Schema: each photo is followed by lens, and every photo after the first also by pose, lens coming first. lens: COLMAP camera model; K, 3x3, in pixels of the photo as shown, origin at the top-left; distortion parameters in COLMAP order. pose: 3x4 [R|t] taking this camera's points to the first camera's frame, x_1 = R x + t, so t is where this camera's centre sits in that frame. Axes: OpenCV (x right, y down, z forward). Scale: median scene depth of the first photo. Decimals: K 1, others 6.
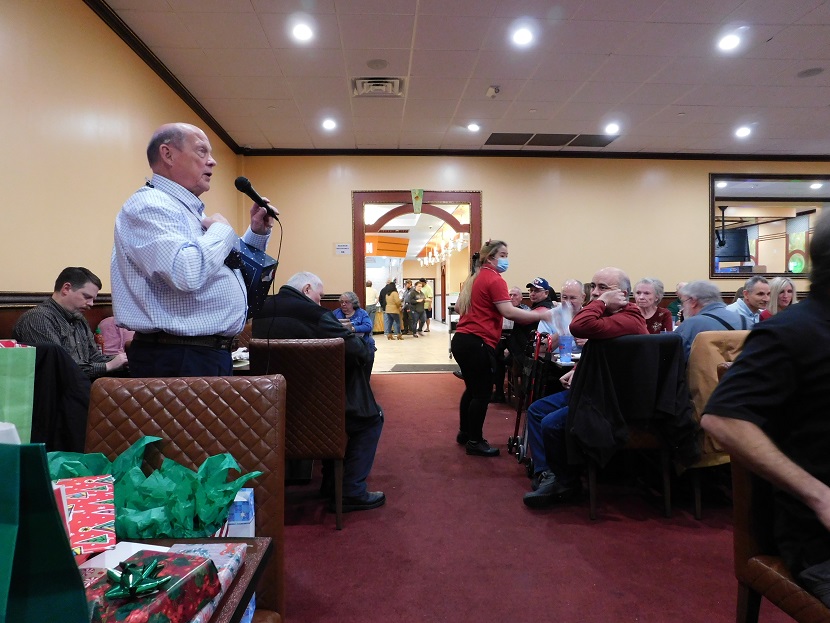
lens RADIAL K [[550.5, 0, 415.0], [0, 550.5, 311.5], [0, 0, 1]] dist [-0.069205, 0.062928]
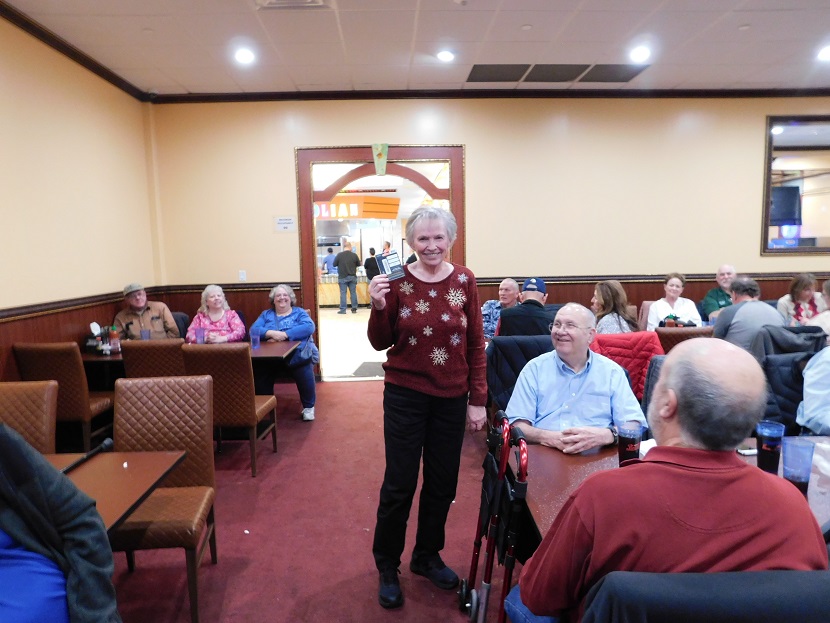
lens RADIAL K [[550.5, 0, 415.0], [0, 550.5, 311.5], [0, 0, 1]] dist [-0.069205, 0.062928]
pose [[0.999693, -0.009417, -0.022921, 0.068745], [0.011341, 0.996292, 0.085283, -0.054265], [0.022033, -0.085517, 0.996093, 0.220602]]
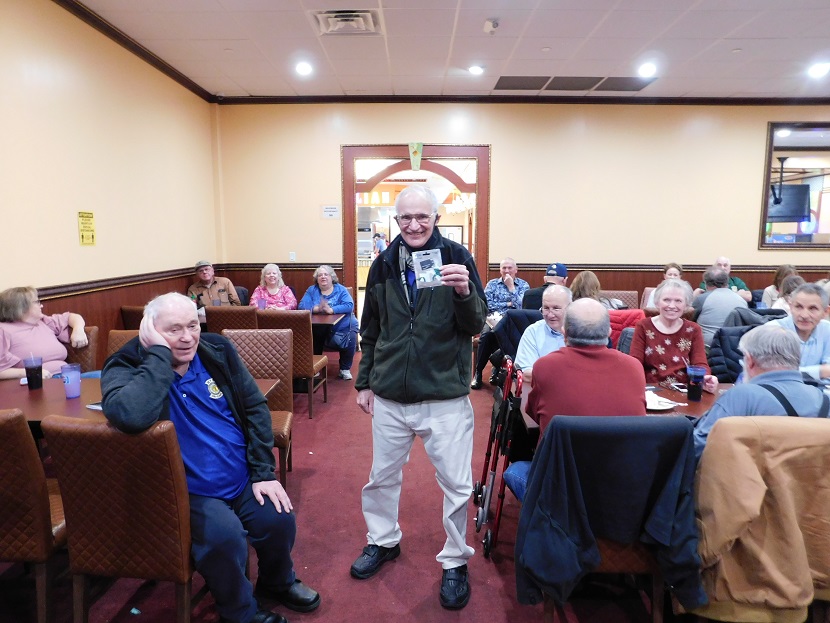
lens RADIAL K [[550.5, 0, 415.0], [0, 550.5, 311.5], [0, 0, 1]] dist [-0.069205, 0.062928]
pose [[0.997629, 0.018820, -0.066192, 0.065586], [-0.011477, 0.993908, 0.109617, -0.052697], [0.067852, -0.108598, 0.991767, 0.113997]]
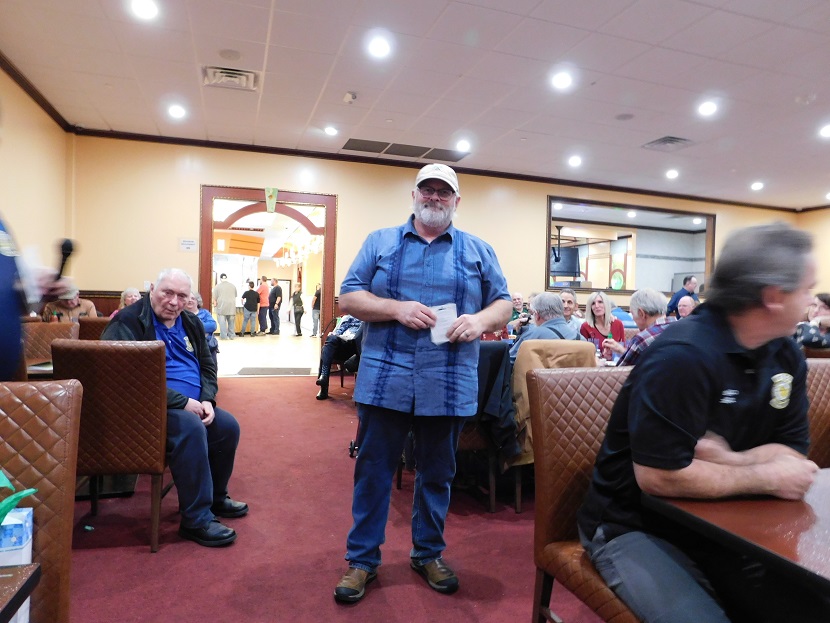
lens RADIAL K [[550.5, 0, 415.0], [0, 550.5, 311.5], [0, 0, 1]] dist [-0.069205, 0.062928]
pose [[0.966719, 0.030326, 0.254035, 0.010641], [-0.028669, 0.999537, -0.010221, -0.000976], [-0.254227, 0.002598, 0.967141, -0.002911]]
